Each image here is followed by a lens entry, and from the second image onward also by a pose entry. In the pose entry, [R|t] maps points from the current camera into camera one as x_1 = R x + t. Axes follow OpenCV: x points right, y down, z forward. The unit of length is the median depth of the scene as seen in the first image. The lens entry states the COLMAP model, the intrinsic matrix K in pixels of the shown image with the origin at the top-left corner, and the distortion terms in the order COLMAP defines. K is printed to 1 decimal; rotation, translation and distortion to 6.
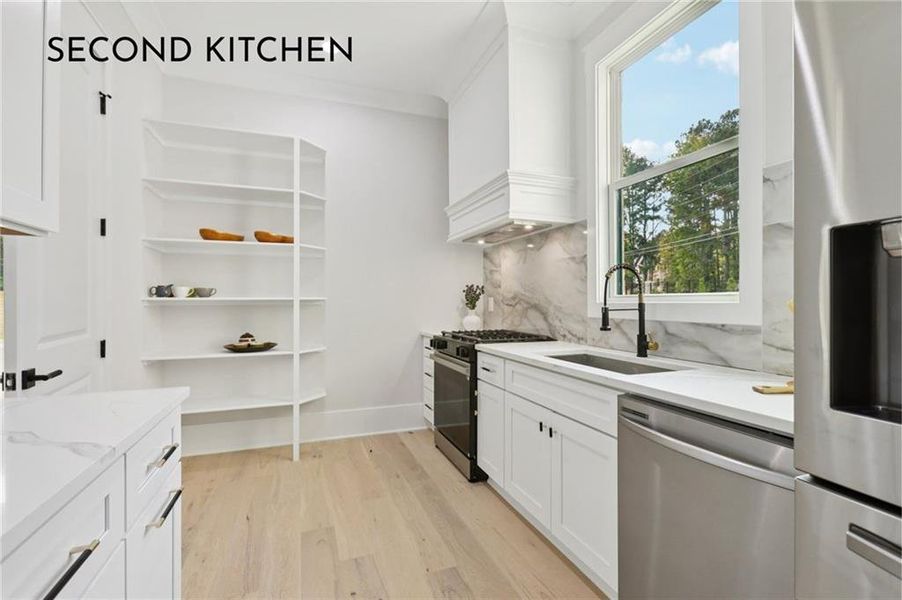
lens RADIAL K [[411.5, 0, 449.3], [0, 411.5, 301.1], [0, 0, 1]] dist [-0.019752, -0.000570]
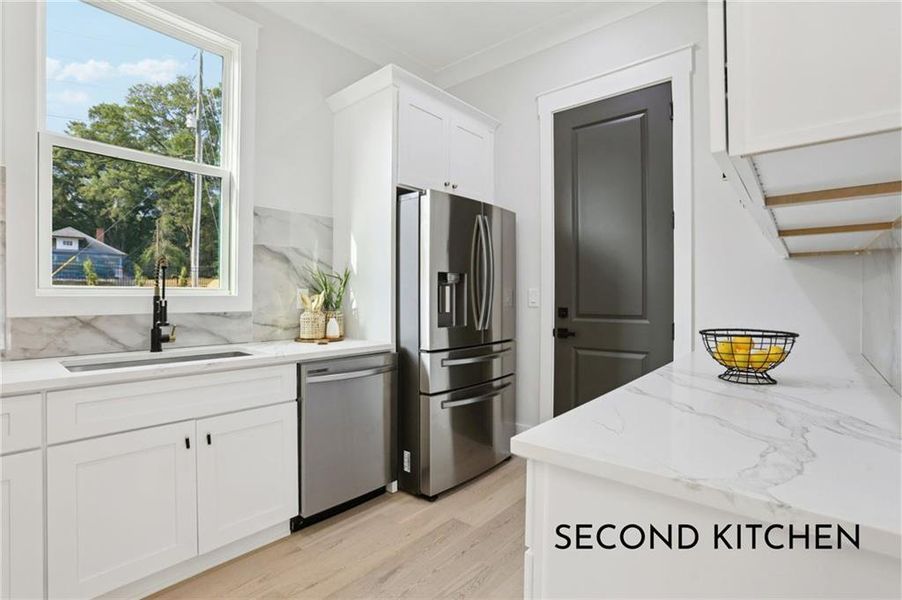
lens RADIAL K [[411.5, 0, 449.5], [0, 411.5, 296.4], [0, 0, 1]] dist [-0.019752, -0.000570]
pose [[-0.490378, 0.000195, 0.871510, -0.806302], [-0.002712, 0.999995, -0.001750, 0.006782], [-0.871506, -0.003222, -0.490375, 1.006766]]
